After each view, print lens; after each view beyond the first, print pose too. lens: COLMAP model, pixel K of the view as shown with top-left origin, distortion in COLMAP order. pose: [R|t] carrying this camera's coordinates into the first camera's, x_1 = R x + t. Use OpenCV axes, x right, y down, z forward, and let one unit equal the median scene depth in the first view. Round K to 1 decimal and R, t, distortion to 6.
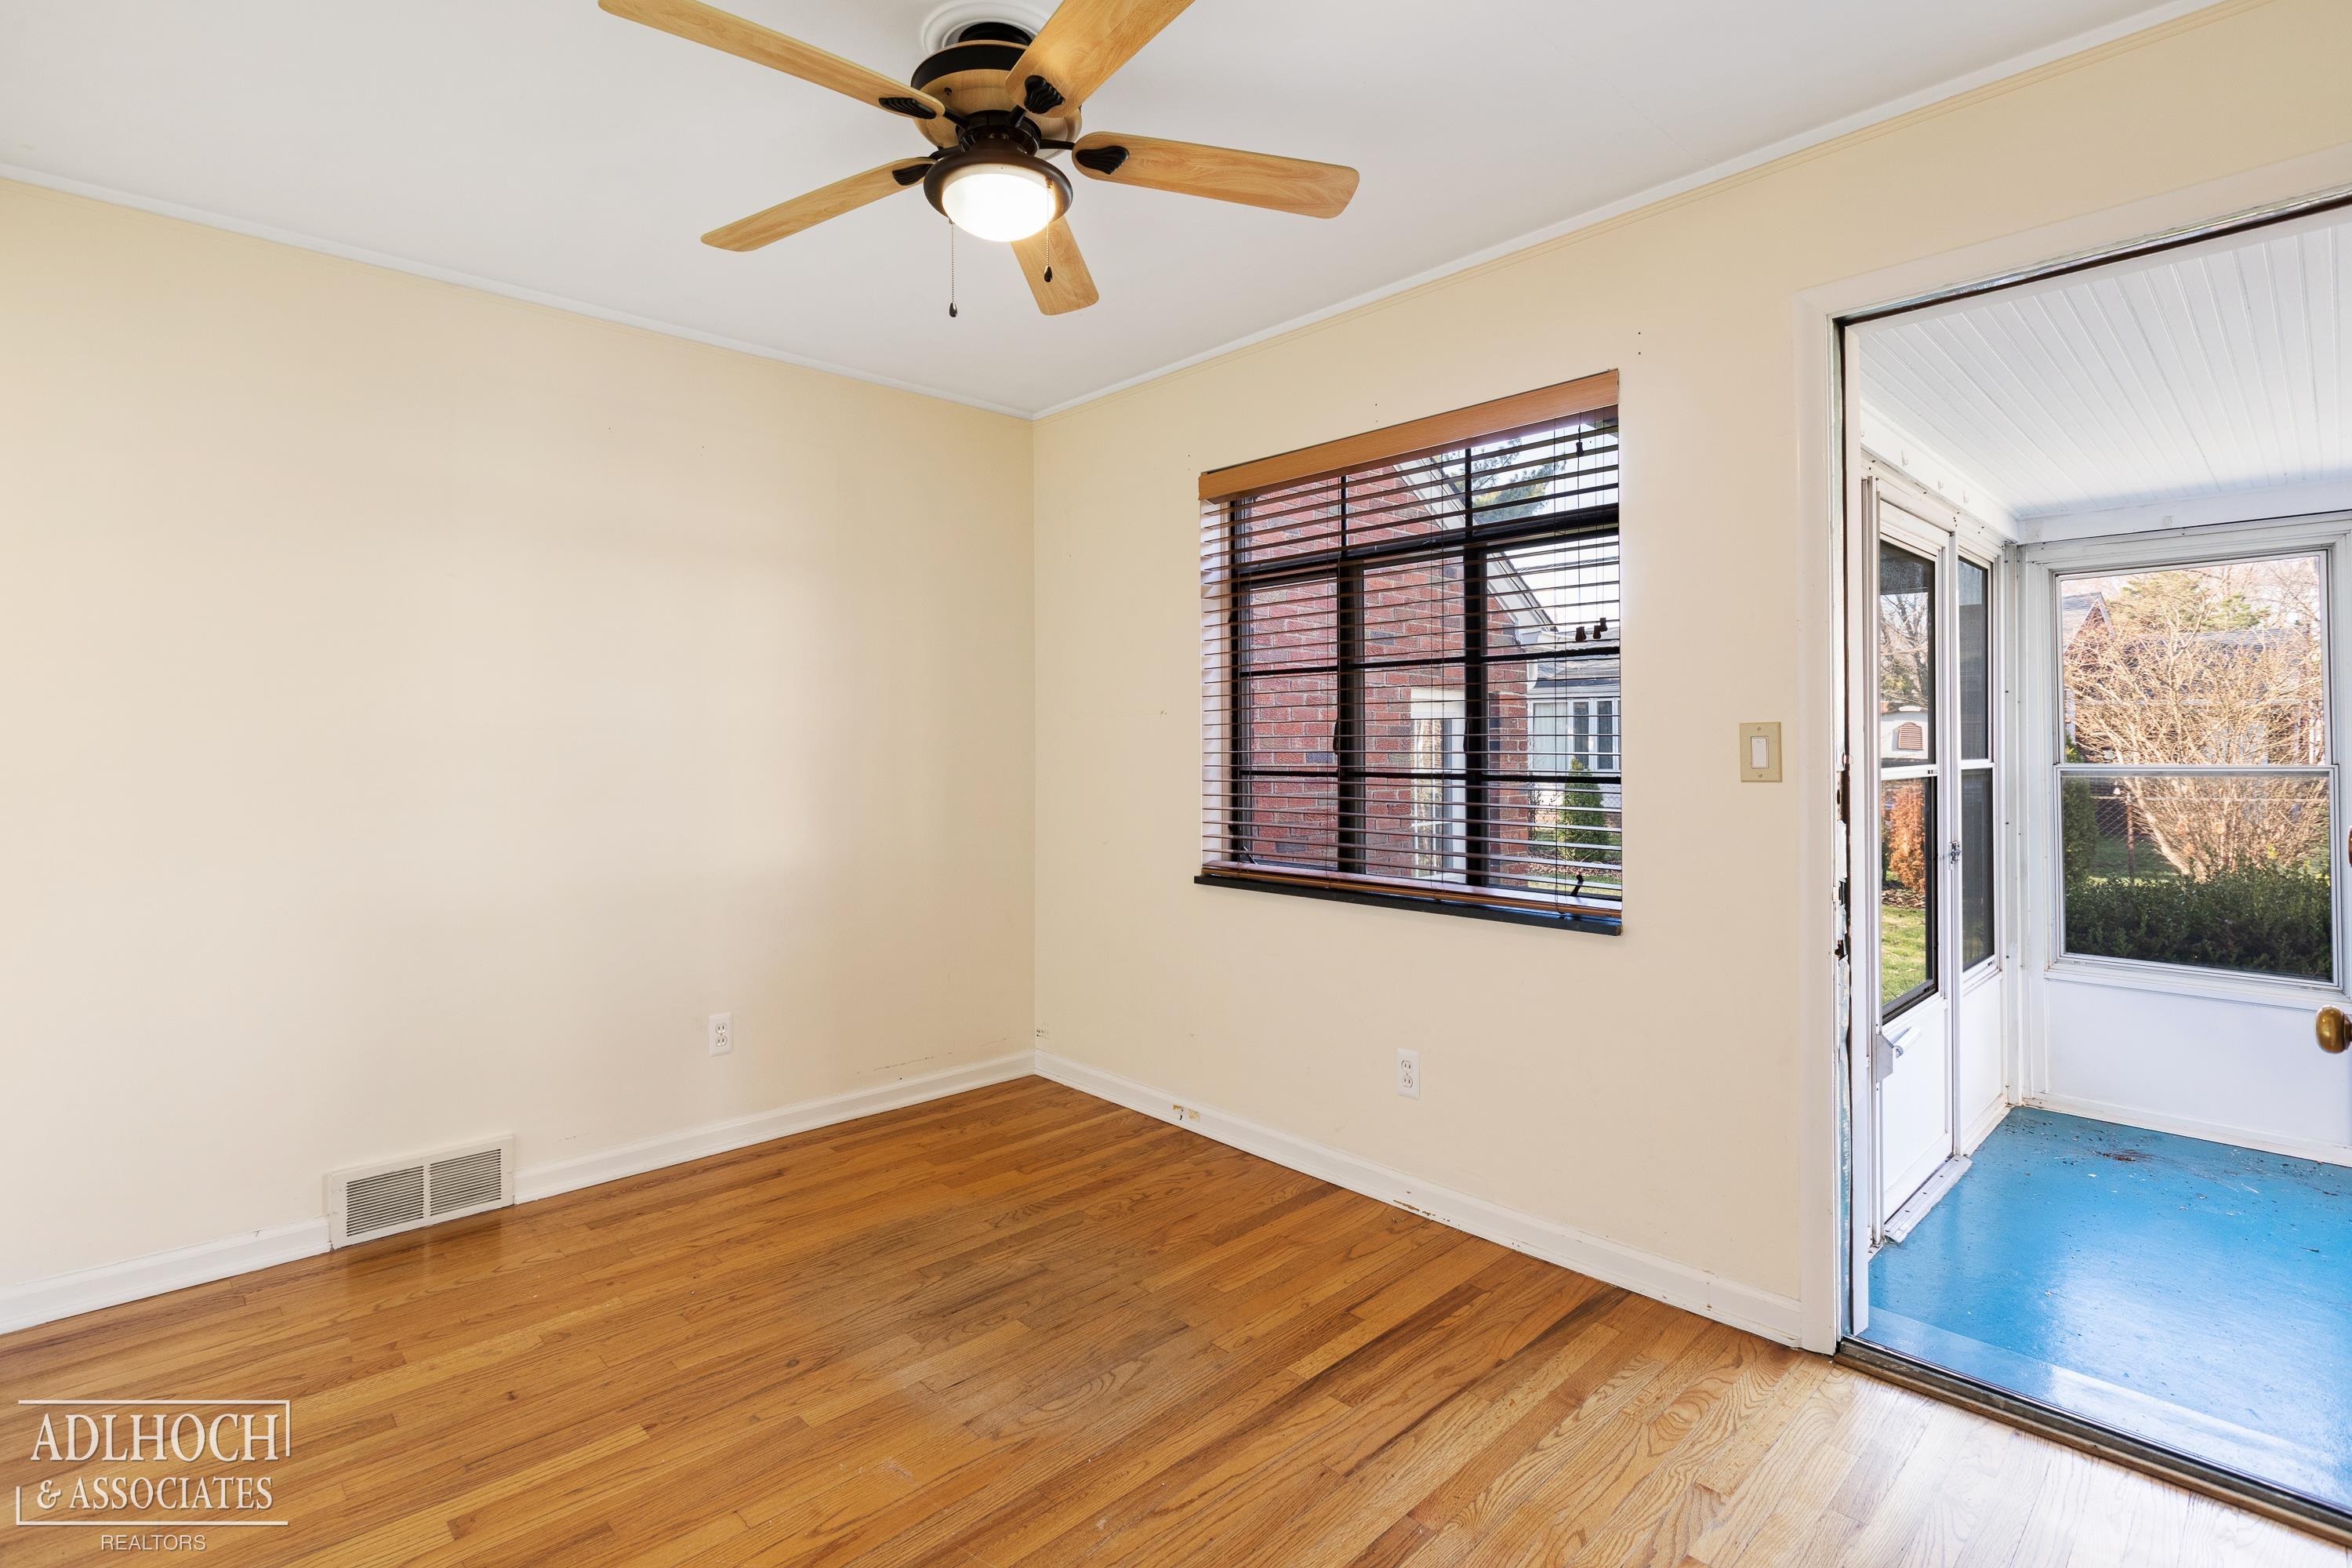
lens RADIAL K [[1133.2, 0, 1171.7], [0, 1133.2, 726.3], [0, 0, 1]] dist [-0.000165, 0.000138]
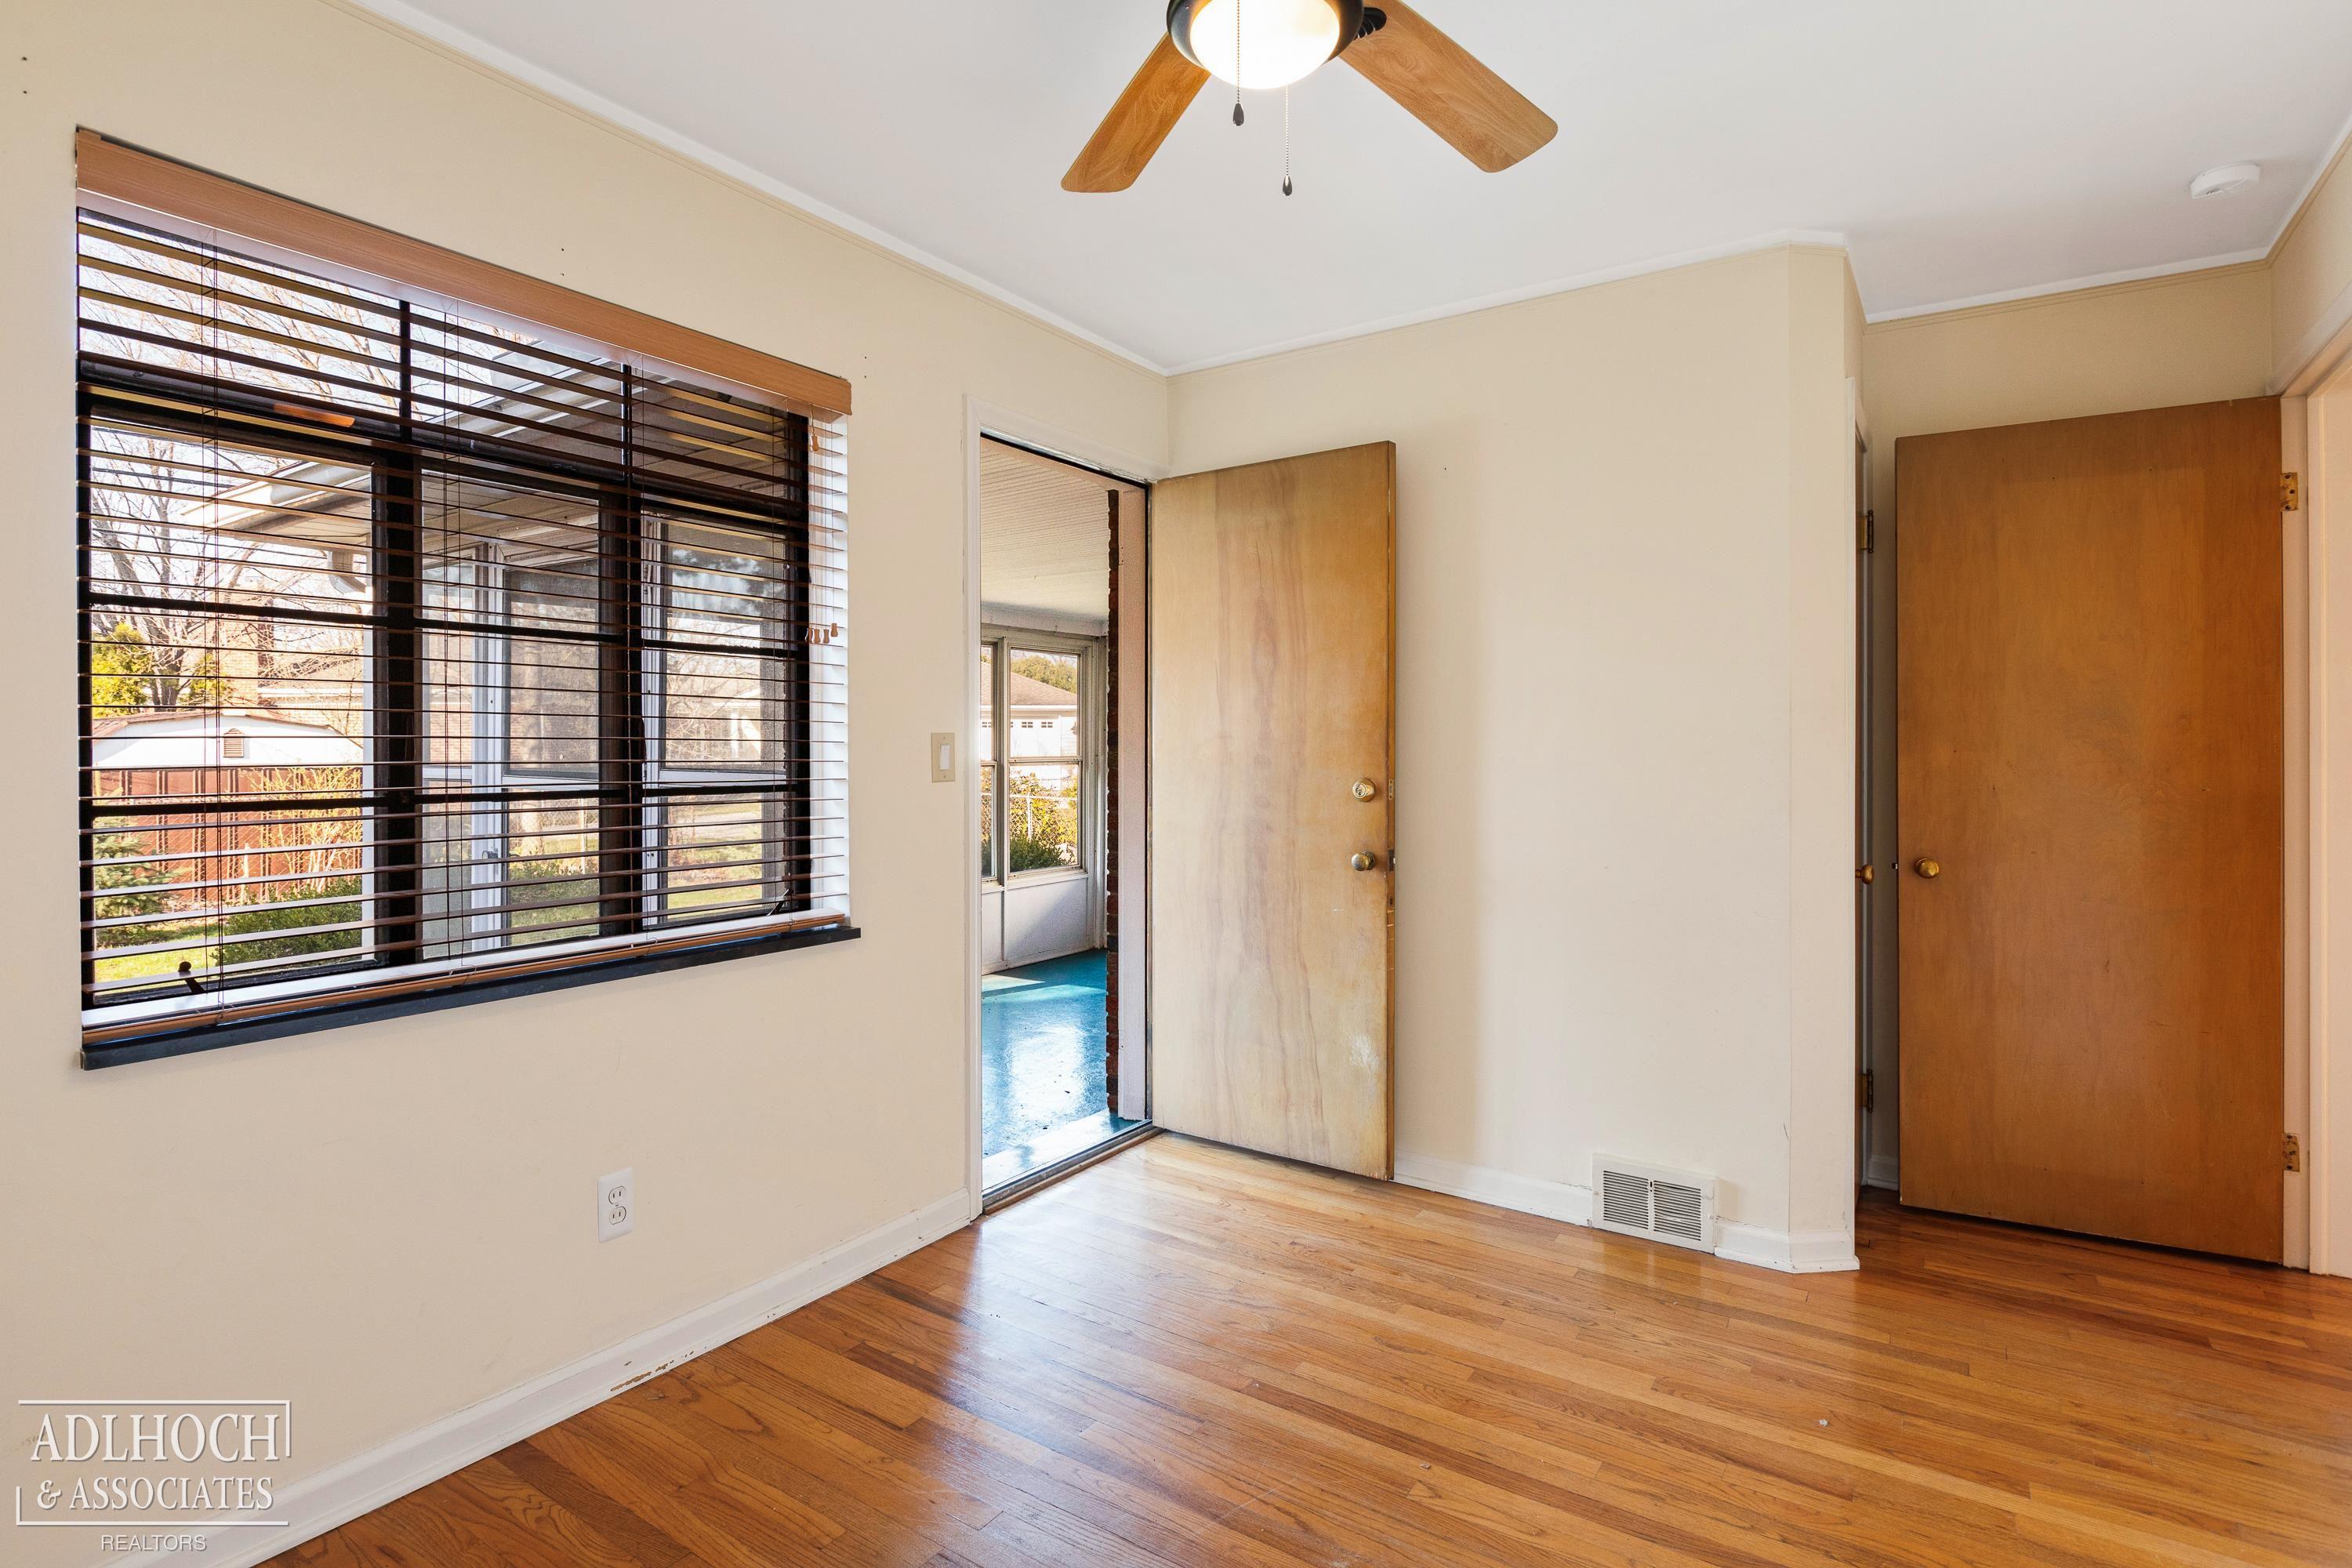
lens RADIAL K [[1149.8, 0, 1172.1], [0, 1149.8, 761.4], [0, 0, 1]] dist [0.000368, -0.000164]
pose [[-0.218650, -0.002858, 0.975799, -0.586981], [-0.008914, 0.999960, 0.000931, 0.019319], [-0.975763, -0.008495, -0.218667, 0.820285]]
